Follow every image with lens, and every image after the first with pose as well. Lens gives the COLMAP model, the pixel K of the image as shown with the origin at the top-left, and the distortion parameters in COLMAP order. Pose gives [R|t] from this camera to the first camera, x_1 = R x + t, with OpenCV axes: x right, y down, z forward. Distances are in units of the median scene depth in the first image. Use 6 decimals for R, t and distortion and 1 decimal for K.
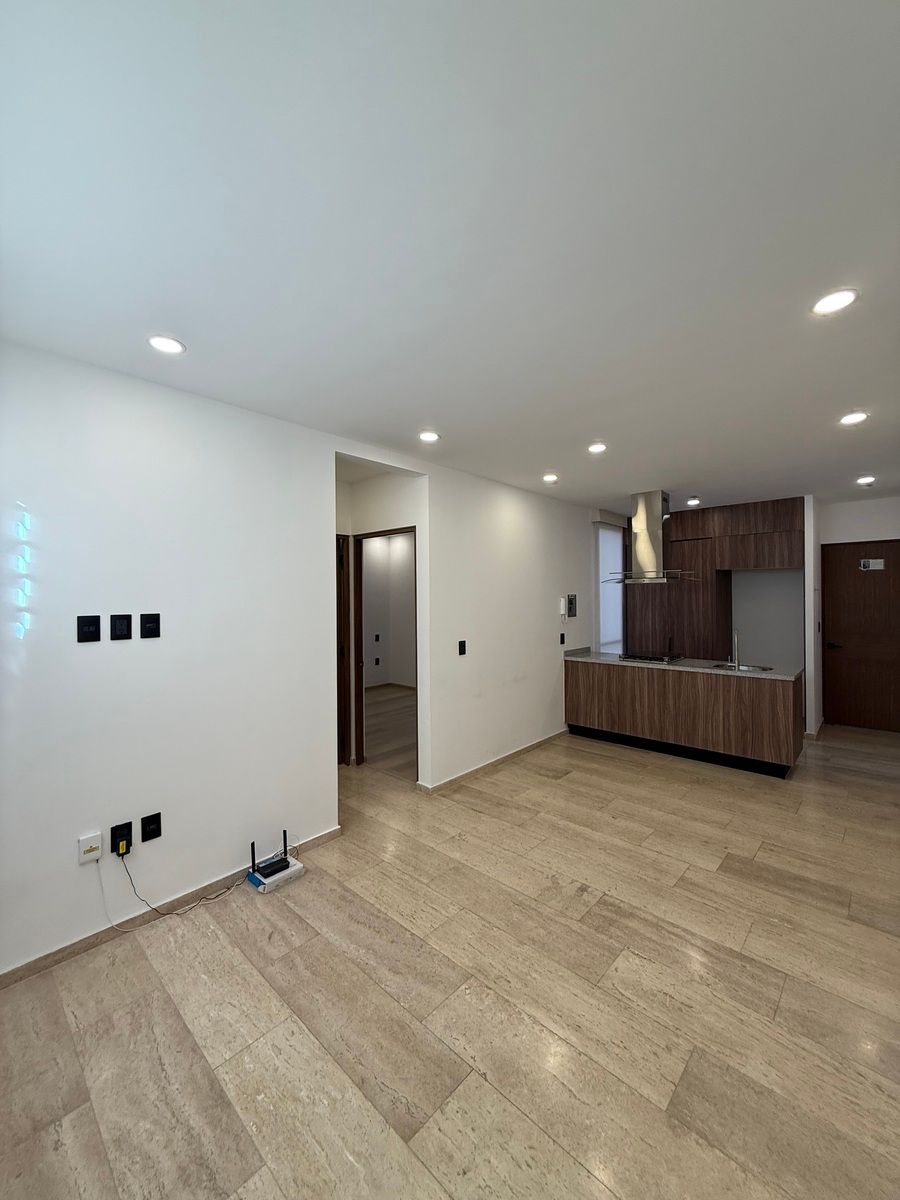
lens RADIAL K [[477.5, 0, 452.0], [0, 477.5, 592.9], [0, 0, 1]] dist [-0.000234, 0.000837]
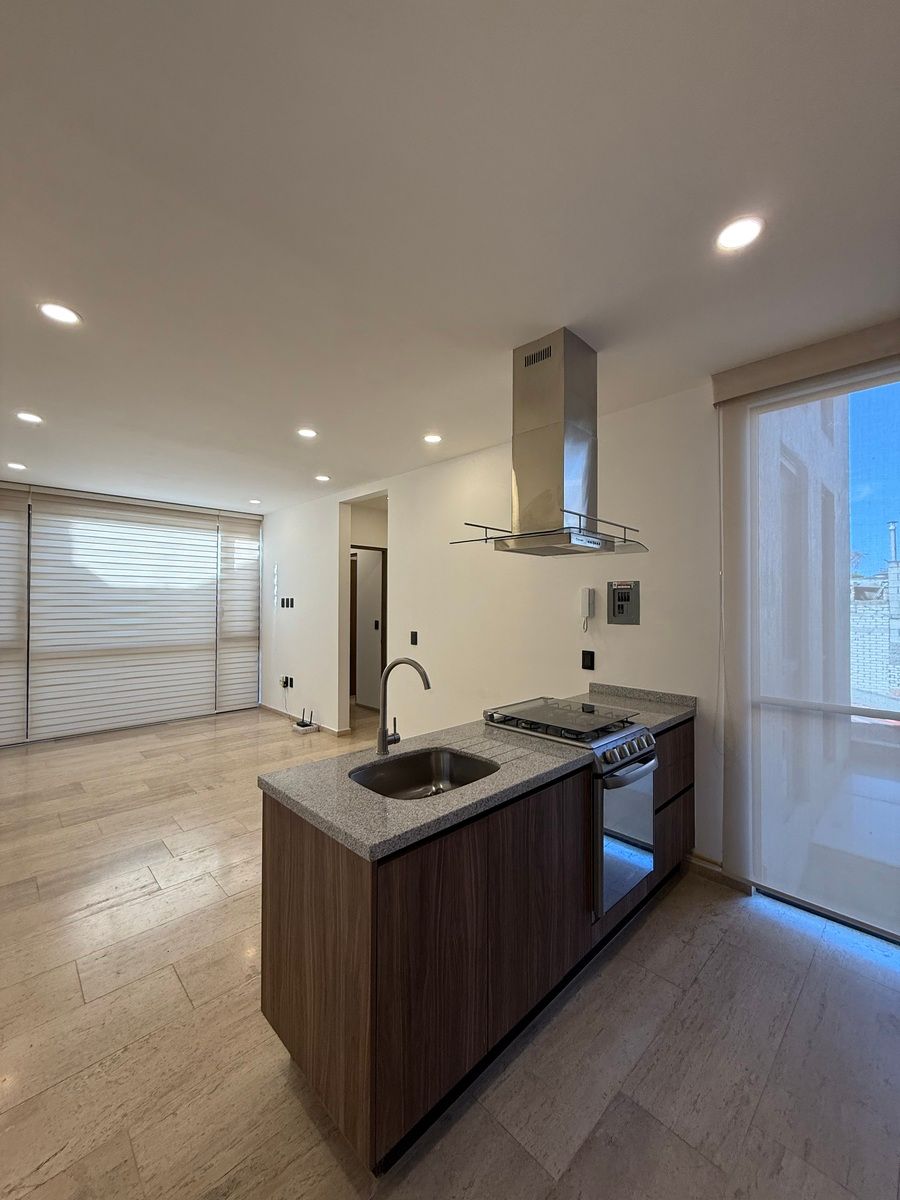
lens RADIAL K [[477.5, 0, 449.3], [0, 477.5, 598.8], [0, 0, 1]] dist [-0.000234, 0.000837]
pose [[-0.058803, -0.001663, -0.998268, 1.772760], [0.001589, 0.999997, -0.001759, 0.052218], [0.998268, -0.001690, -0.058800, 1.911905]]
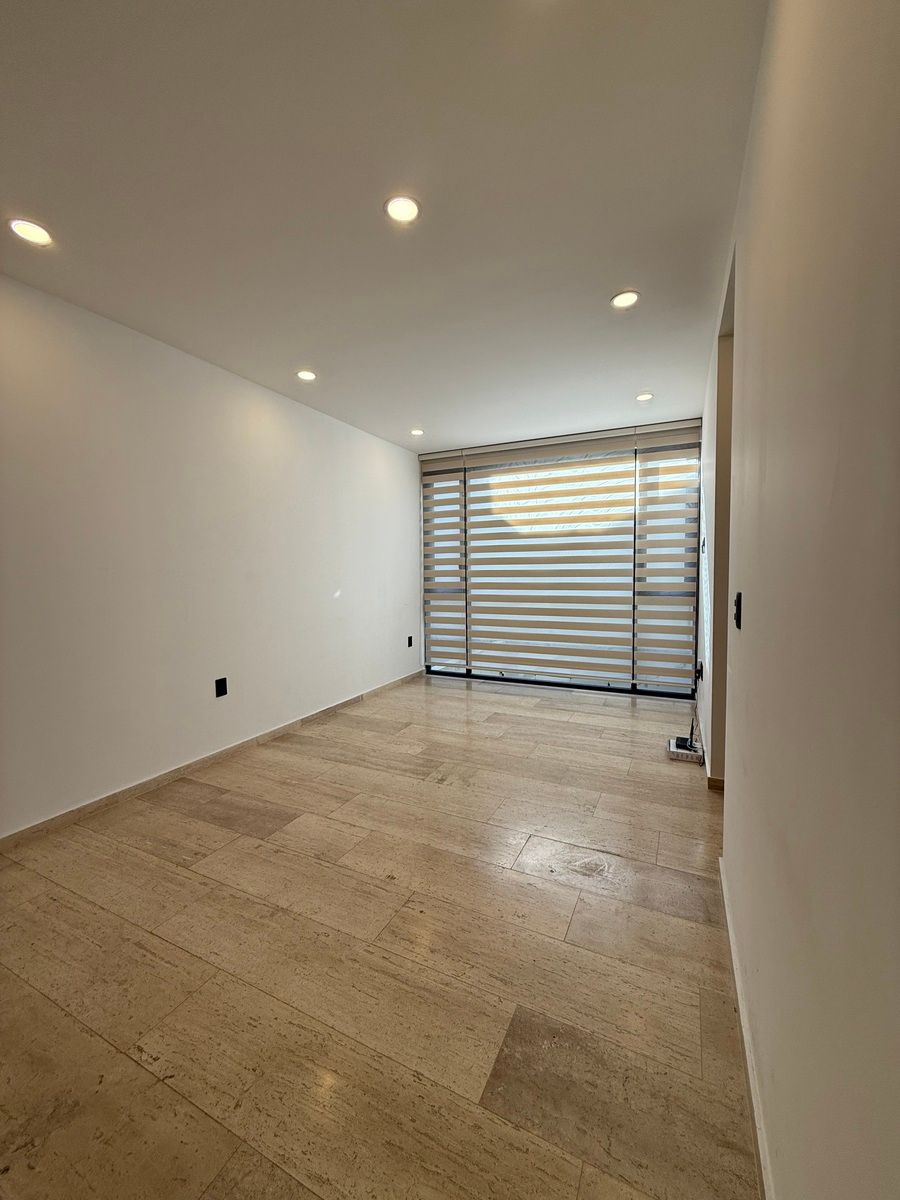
lens RADIAL K [[477.5, 0, 451.1], [0, 477.5, 599.0], [0, 0, 1]] dist [-0.000234, 0.000837]
pose [[-0.958024, 0.035043, -0.284540, 0.590617], [0.018646, 0.998016, 0.060132, 0.129916], [0.286083, 0.052303, -0.956776, 2.182811]]
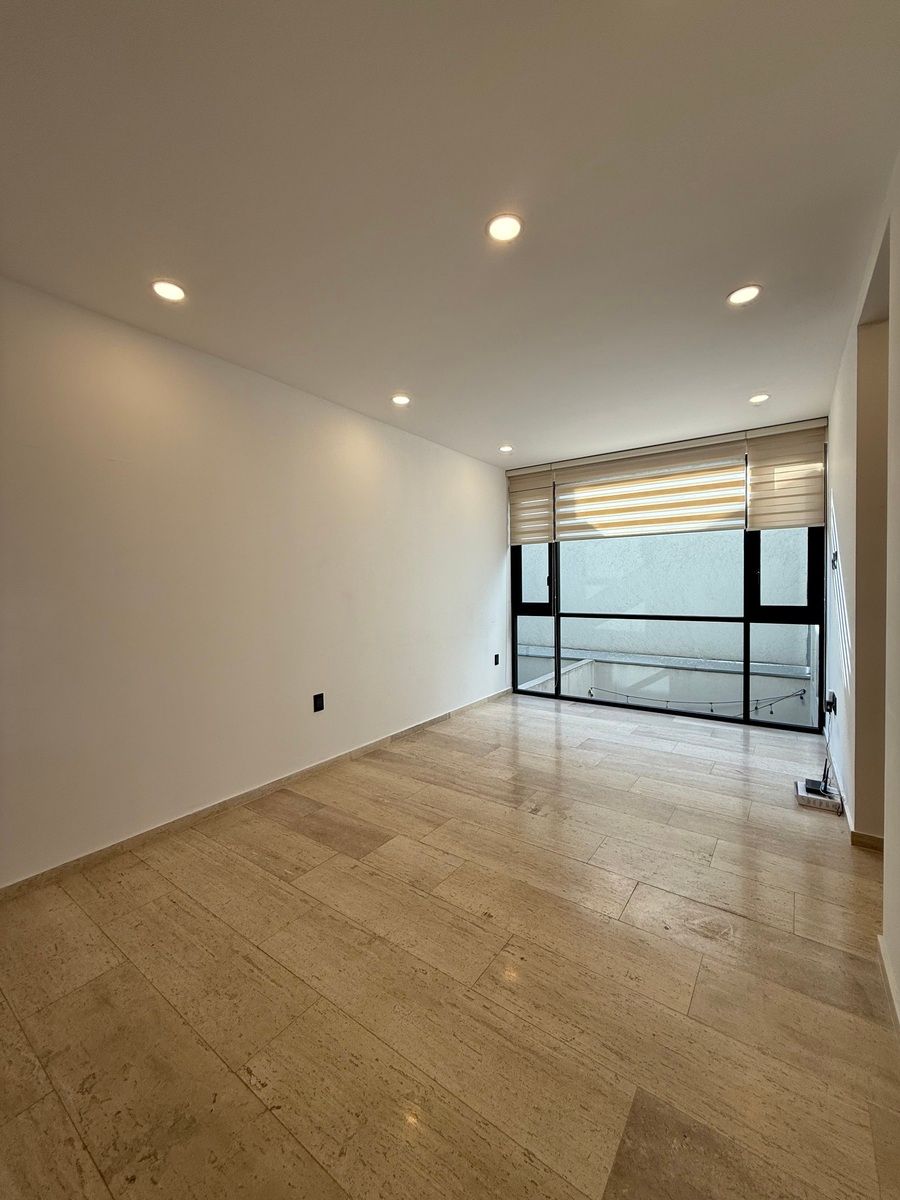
lens RADIAL K [[477.5, 0, 451.1], [0, 477.5, 599.0], [0, 0, 1]] dist [-0.000234, 0.000837]
pose [[-0.992250, 0.024893, -0.121737, 0.615100], [0.021585, 0.999363, 0.028417, 0.113300], [0.122367, 0.025569, -0.992155, 2.149326]]
